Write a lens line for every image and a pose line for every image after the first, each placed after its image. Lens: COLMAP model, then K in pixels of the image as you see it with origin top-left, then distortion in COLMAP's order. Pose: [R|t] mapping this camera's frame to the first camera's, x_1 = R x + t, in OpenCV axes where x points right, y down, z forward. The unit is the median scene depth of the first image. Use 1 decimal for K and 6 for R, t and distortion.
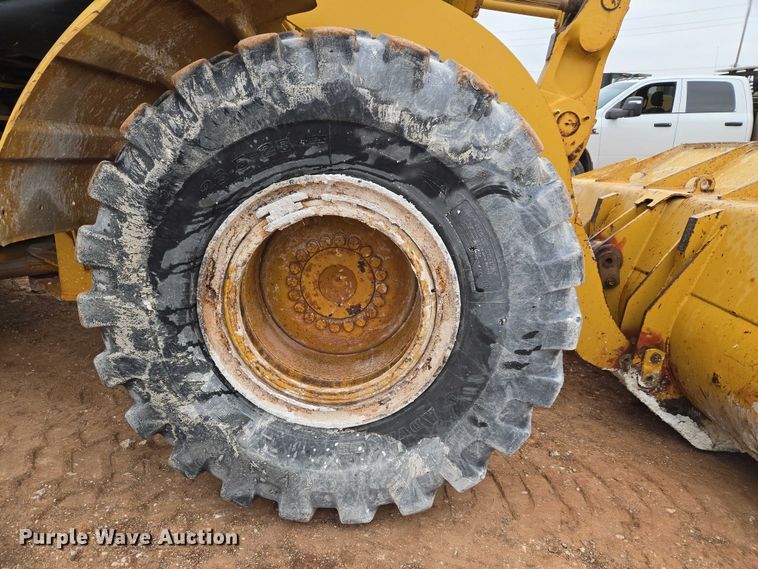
lens RADIAL K [[530.3, 0, 381.3], [0, 530.3, 284.4], [0, 0, 1]] dist [0.047593, -0.030310]
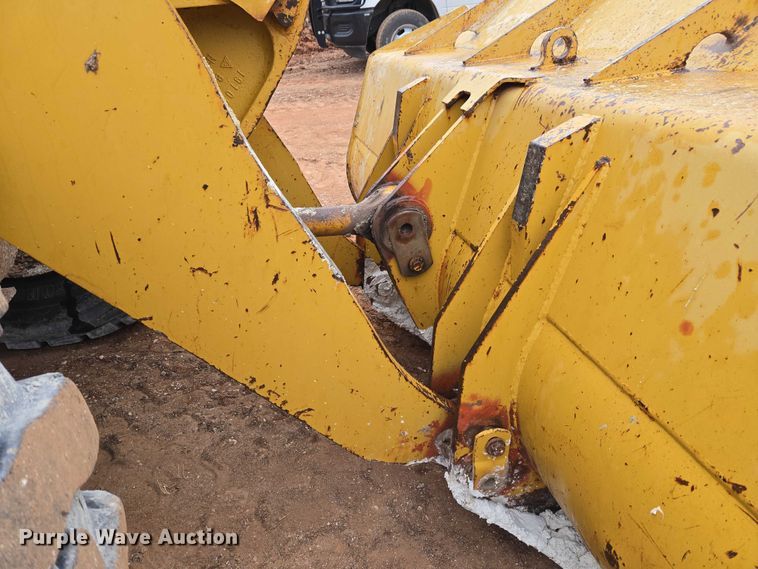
lens RADIAL K [[530.3, 0, 378.9], [0, 530.3, 301.8], [0, 0, 1]] dist [0.047593, -0.030310]
pose [[0.966484, -0.207007, 0.151843, 0.345088], [0.165676, 0.954734, 0.247053, -0.123410], [-0.196111, -0.213616, 0.957031, 0.552272]]
